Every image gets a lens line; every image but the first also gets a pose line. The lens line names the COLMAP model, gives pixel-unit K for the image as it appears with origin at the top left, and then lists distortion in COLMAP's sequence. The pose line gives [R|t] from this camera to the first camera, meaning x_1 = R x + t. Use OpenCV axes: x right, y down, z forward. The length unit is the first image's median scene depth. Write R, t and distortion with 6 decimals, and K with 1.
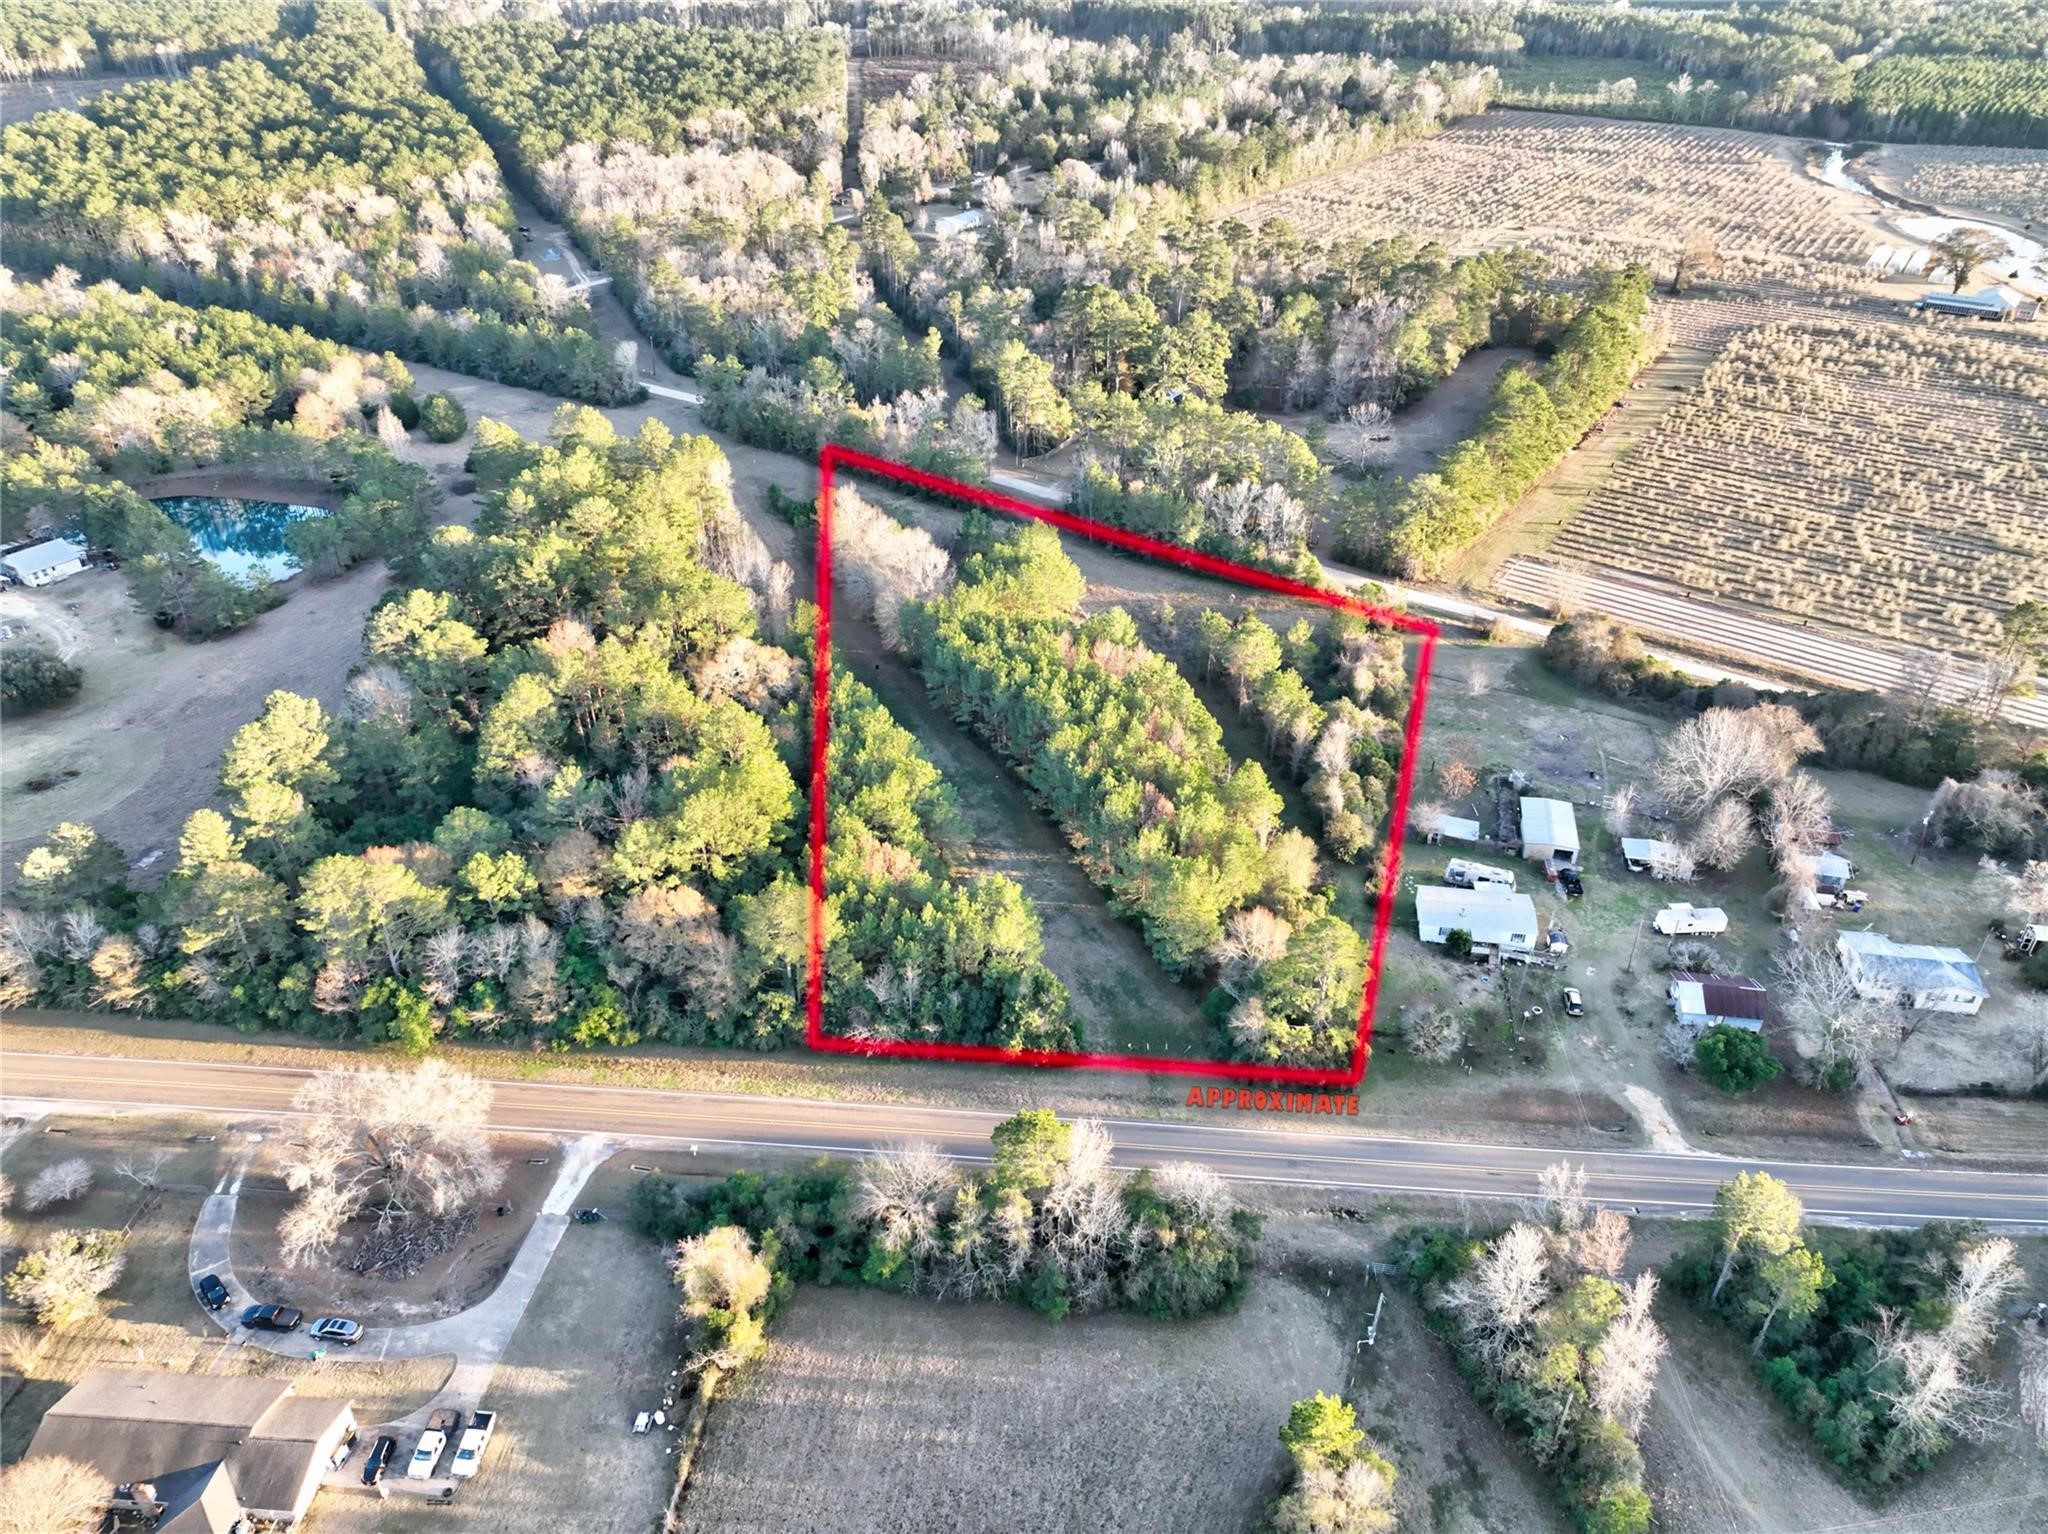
lens RADIAL K [[1424.6, 0, 1024.0], [0, 1424.6, 767.0], [0, 0, 1]] dist [0.006141, 0.007196]
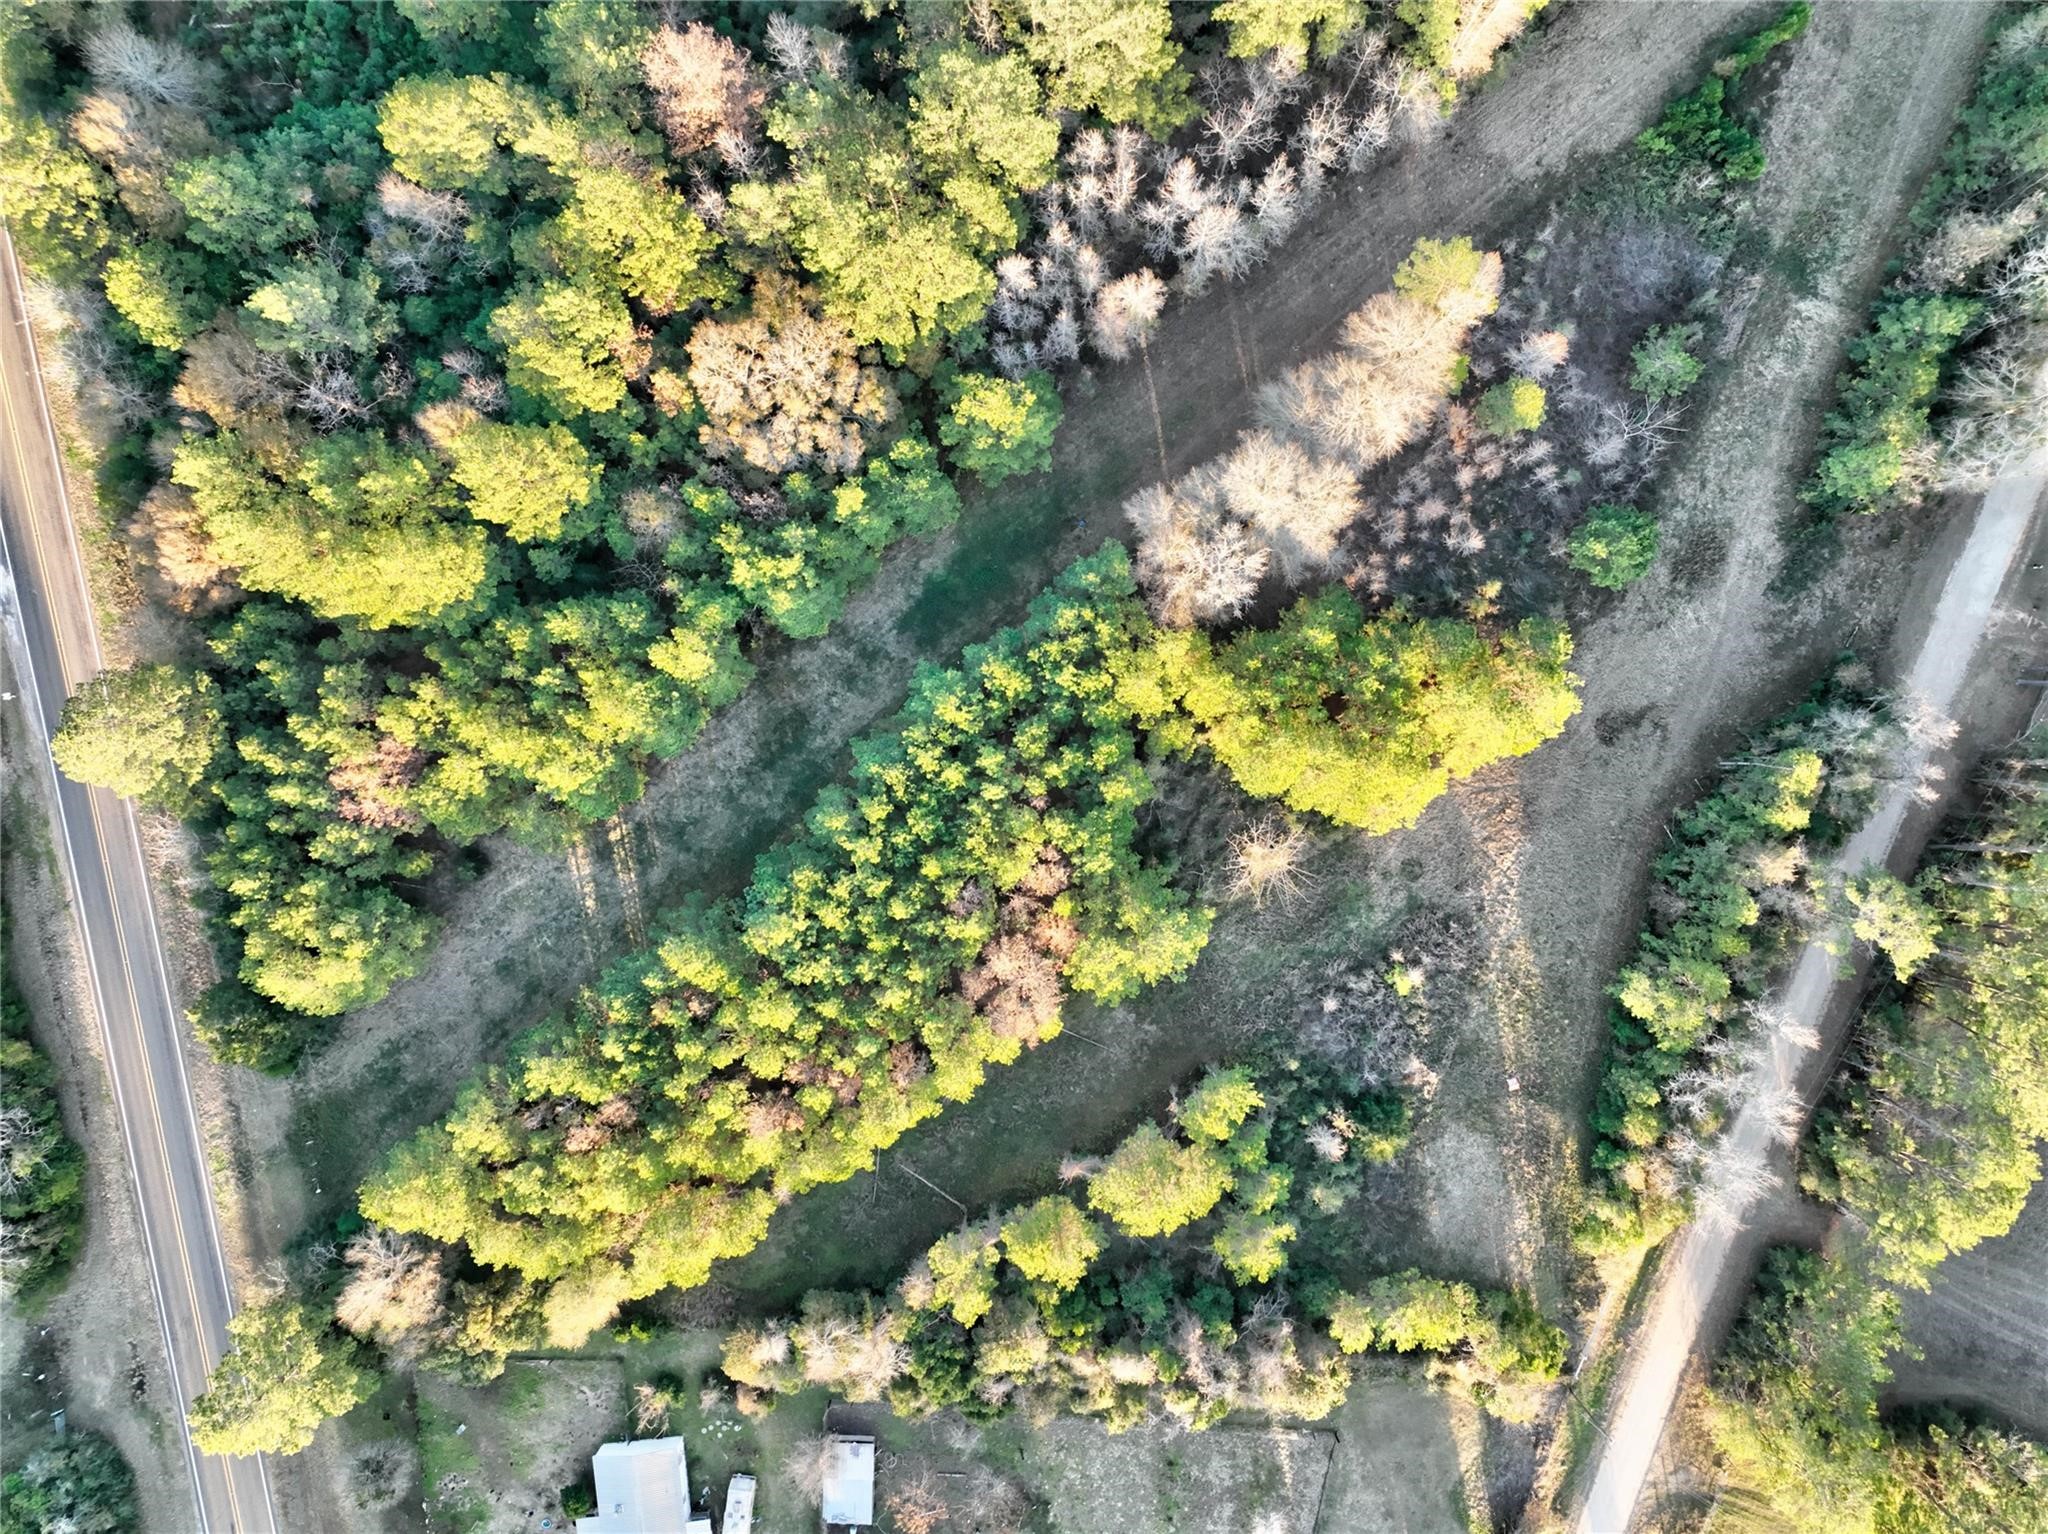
lens RADIAL K [[1424.6, 0, 1024.0], [0, 1424.6, 767.0], [0, 0, 1]] dist [0.006141, 0.007196]
pose [[0.258923, 0.965746, 0.017138, -0.032232], [-0.514828, 0.122973, 0.848428, -0.731882], [0.817258, -0.228501, 0.529034, 0.896737]]
